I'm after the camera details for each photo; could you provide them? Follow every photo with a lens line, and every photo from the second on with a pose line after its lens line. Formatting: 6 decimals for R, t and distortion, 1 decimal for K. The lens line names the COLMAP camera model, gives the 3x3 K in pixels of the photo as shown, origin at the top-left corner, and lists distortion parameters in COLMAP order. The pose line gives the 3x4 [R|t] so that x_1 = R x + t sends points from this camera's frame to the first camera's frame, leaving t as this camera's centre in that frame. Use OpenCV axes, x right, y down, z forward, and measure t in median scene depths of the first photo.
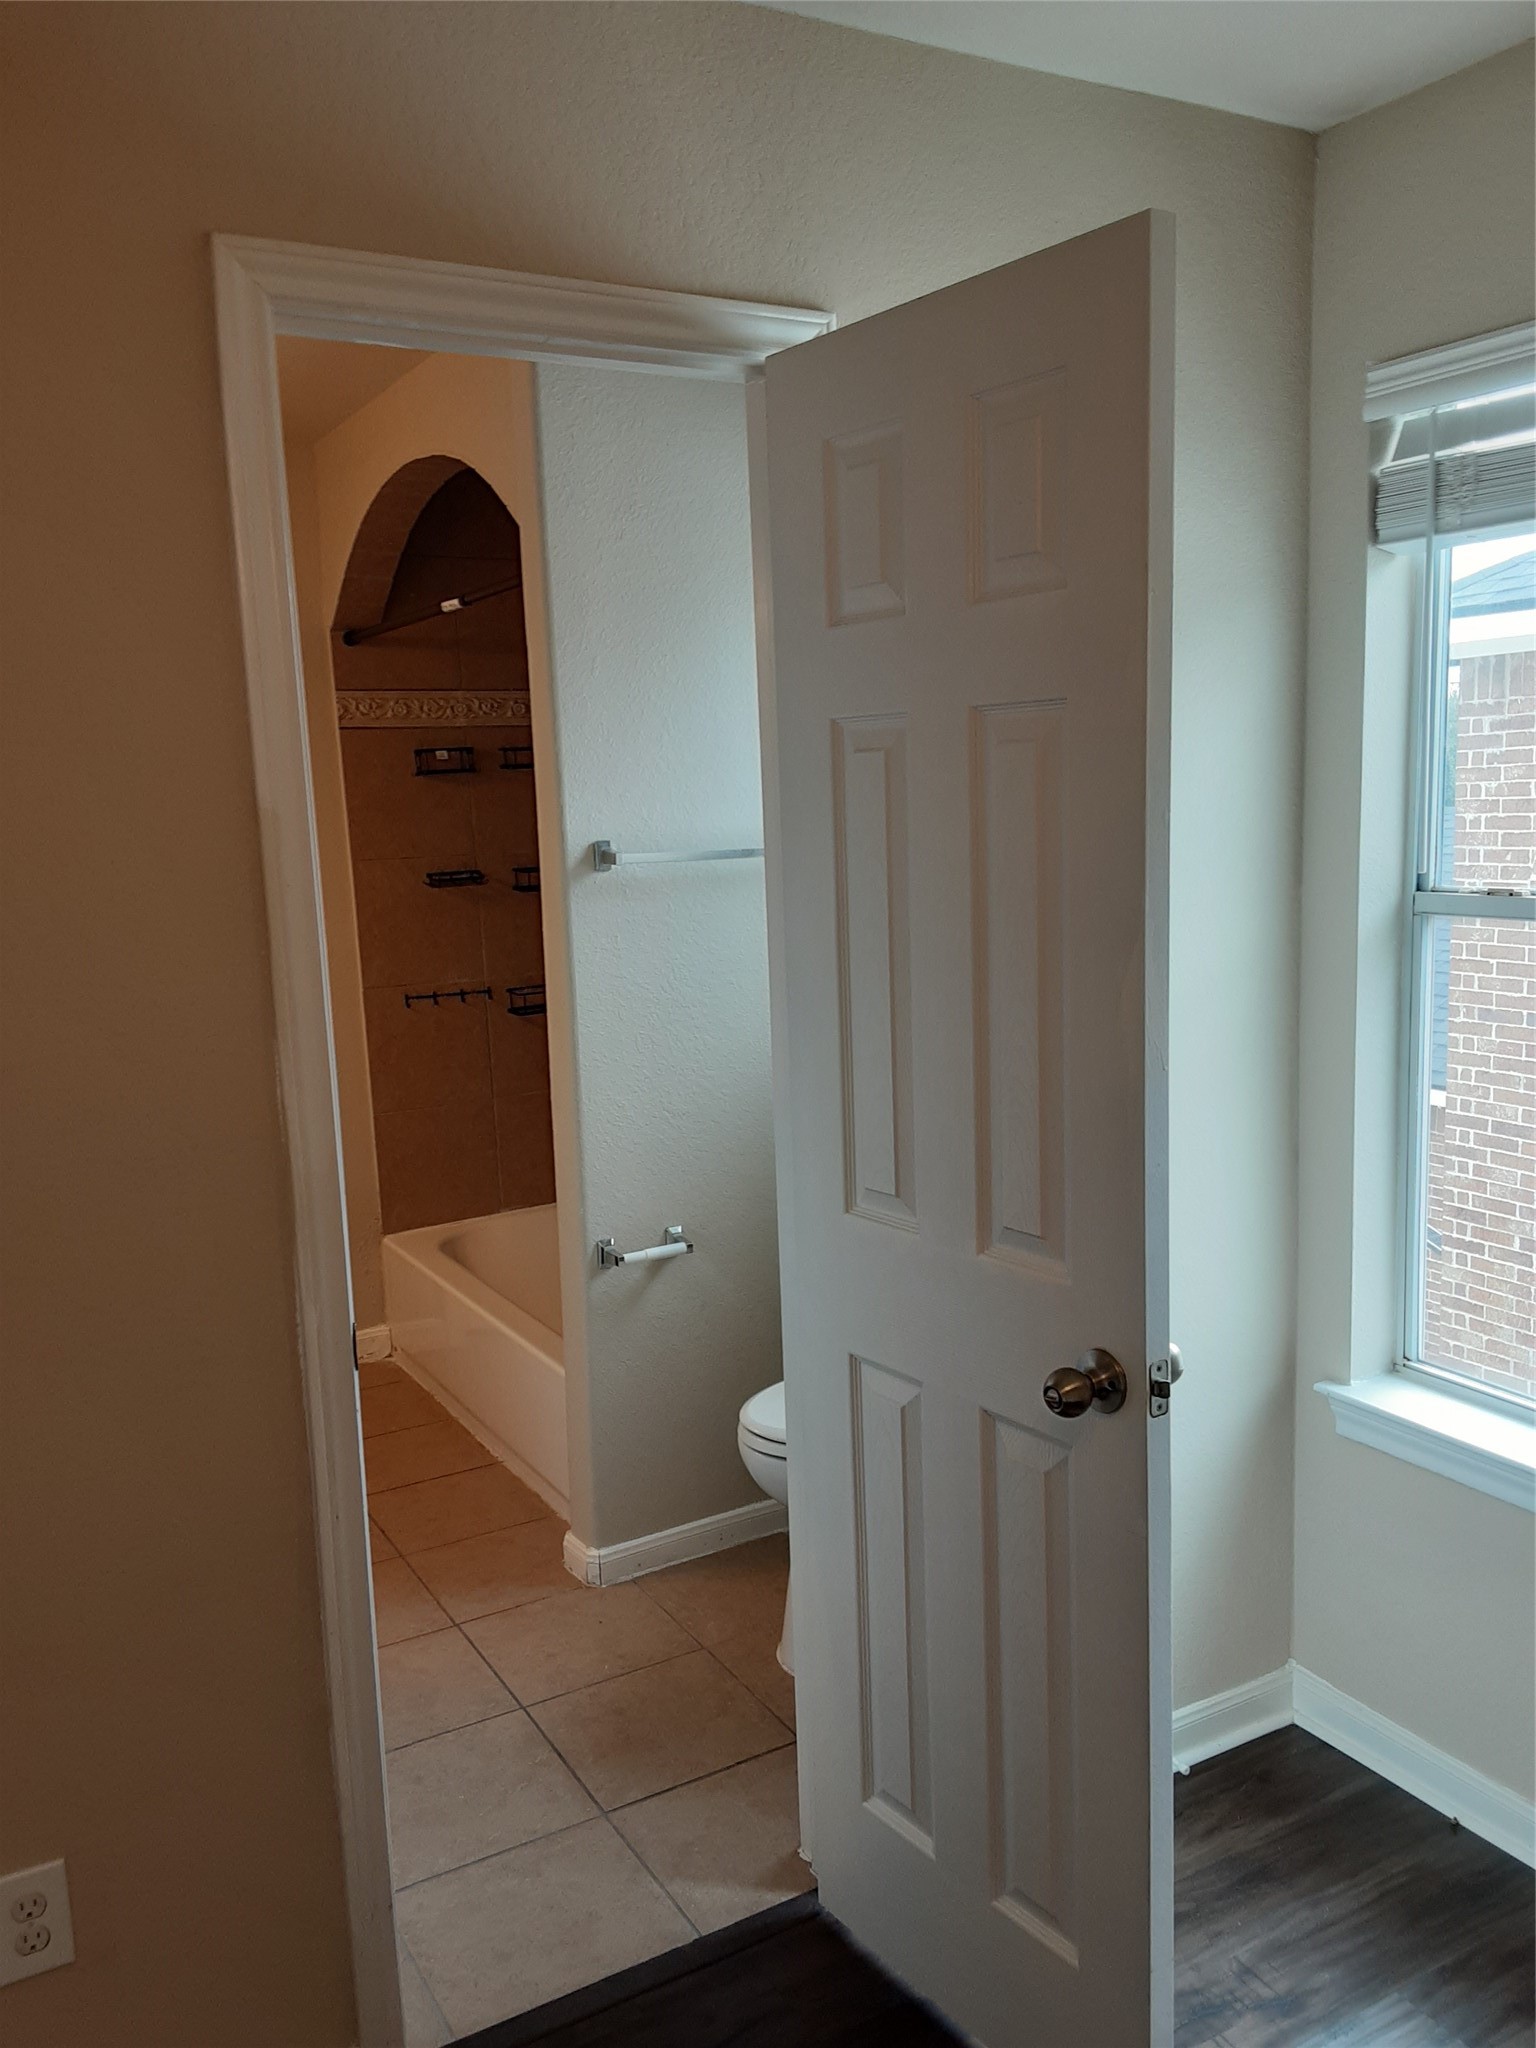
lens RADIAL K [[1651.2, 0, 763.9], [0, 1651.2, 1030.2], [0, 0, 1]] dist [0.085920, -0.122867]
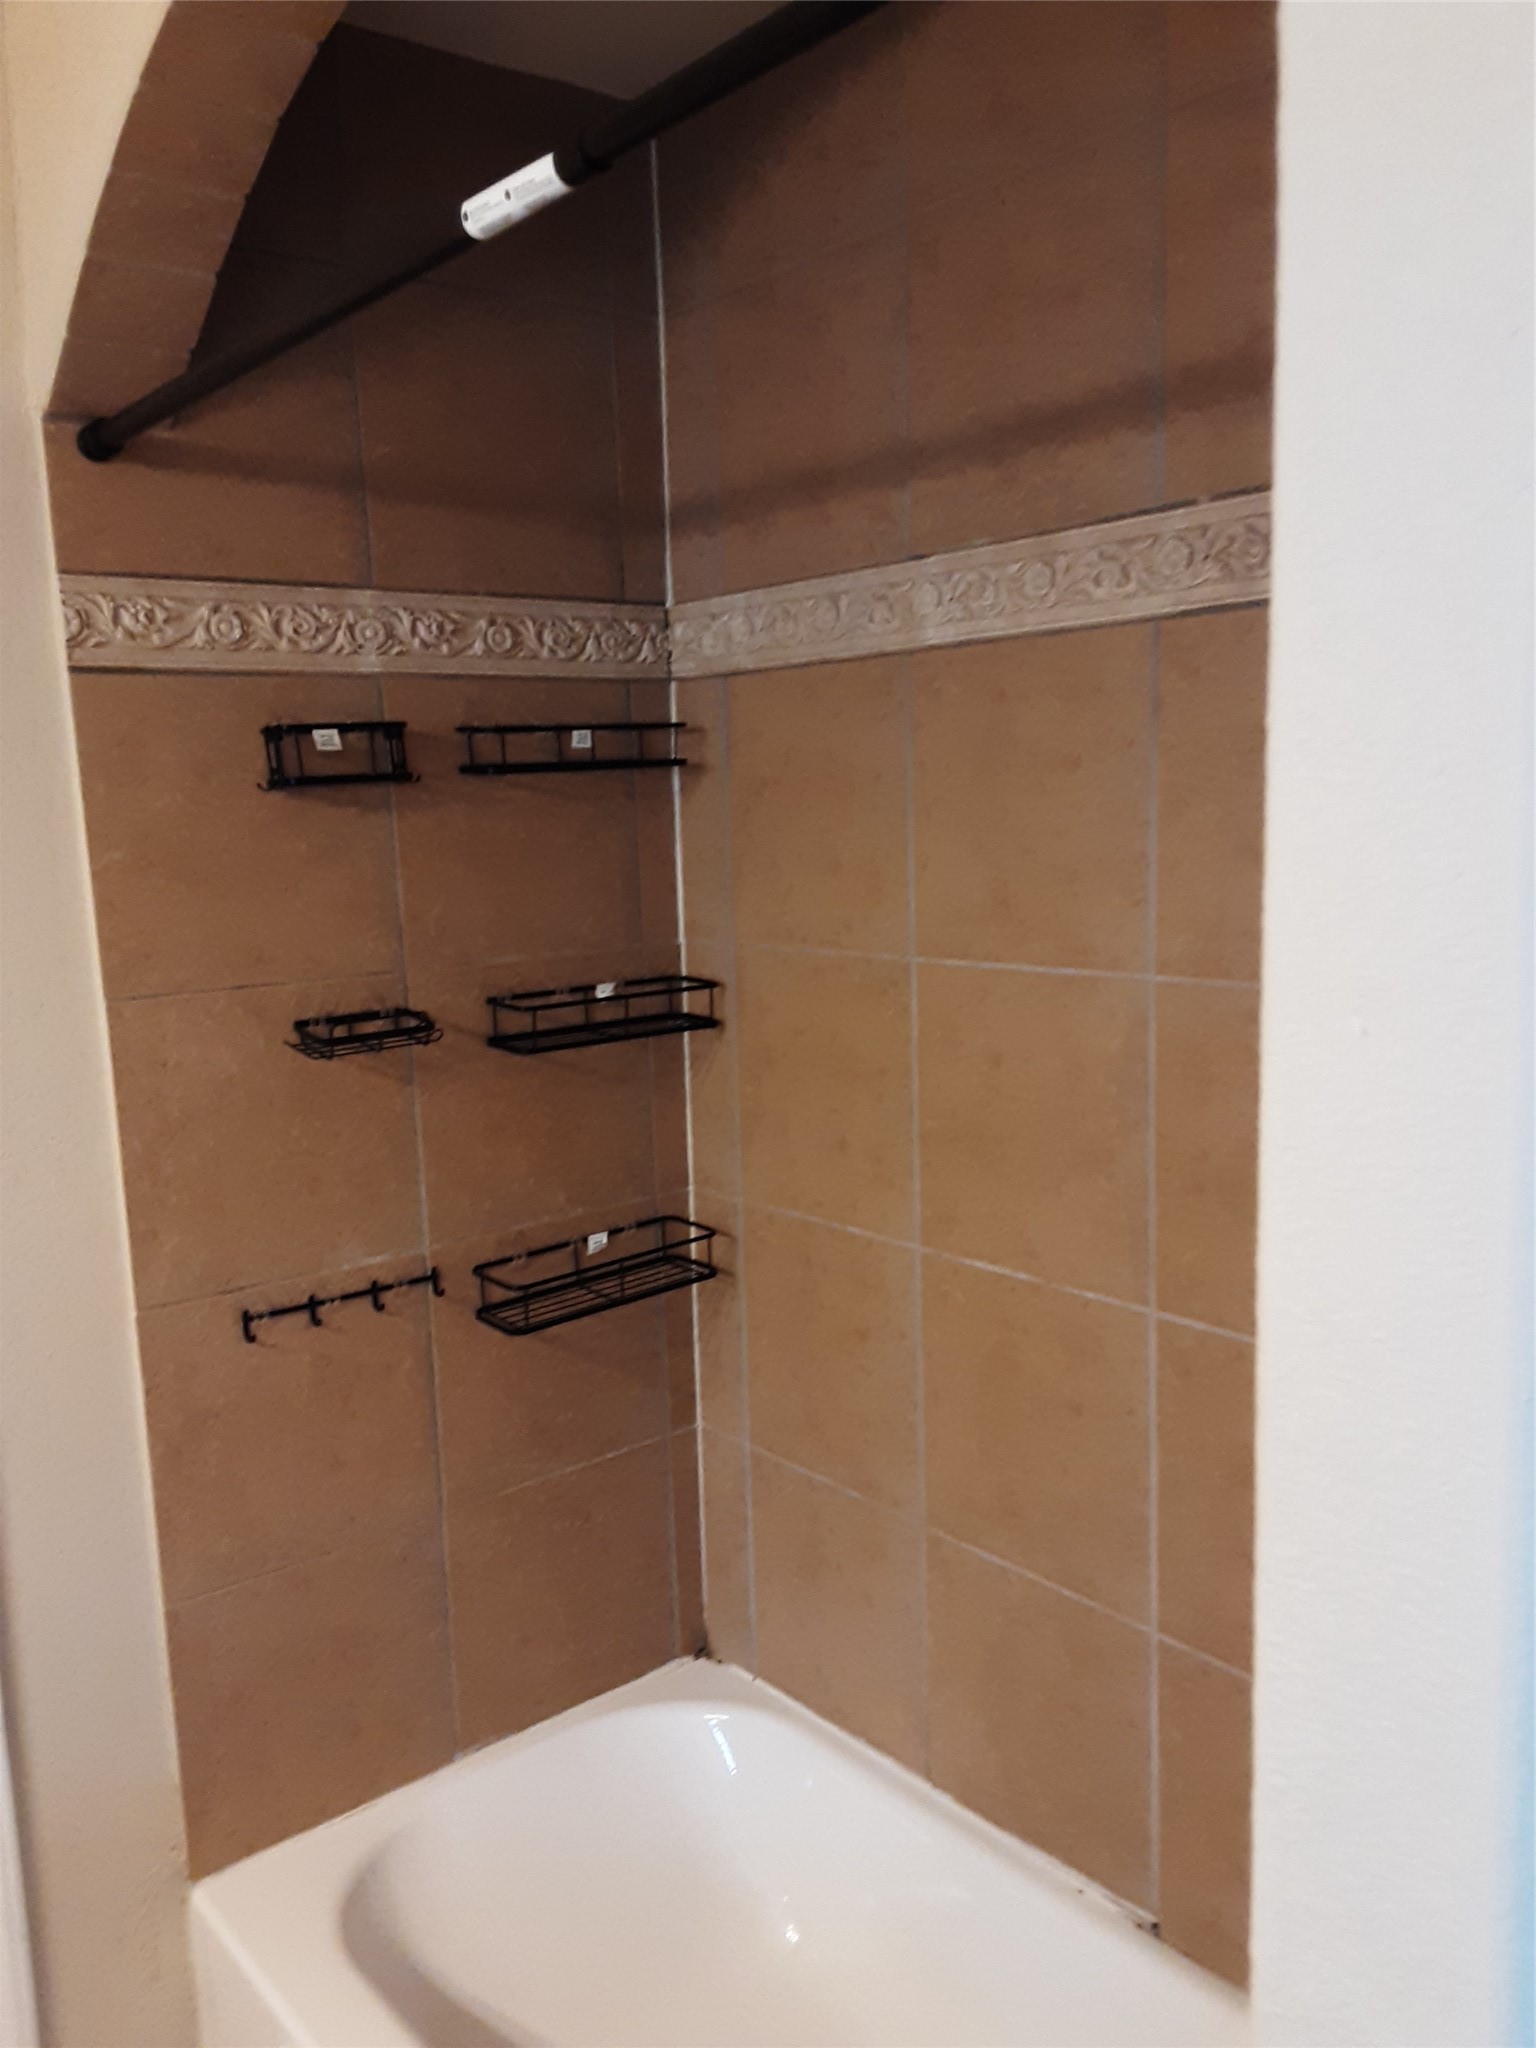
lens RADIAL K [[1651.2, 0, 776.8], [0, 1651.2, 1024.7], [0, 0, 1]] dist [0.085920, -0.122867]
pose [[0.986213, -0.015182, 0.164781, -0.152424], [0.015483, 0.999880, -0.000538, -0.091927], [-0.164753, 0.003082, 0.986330, 0.566357]]
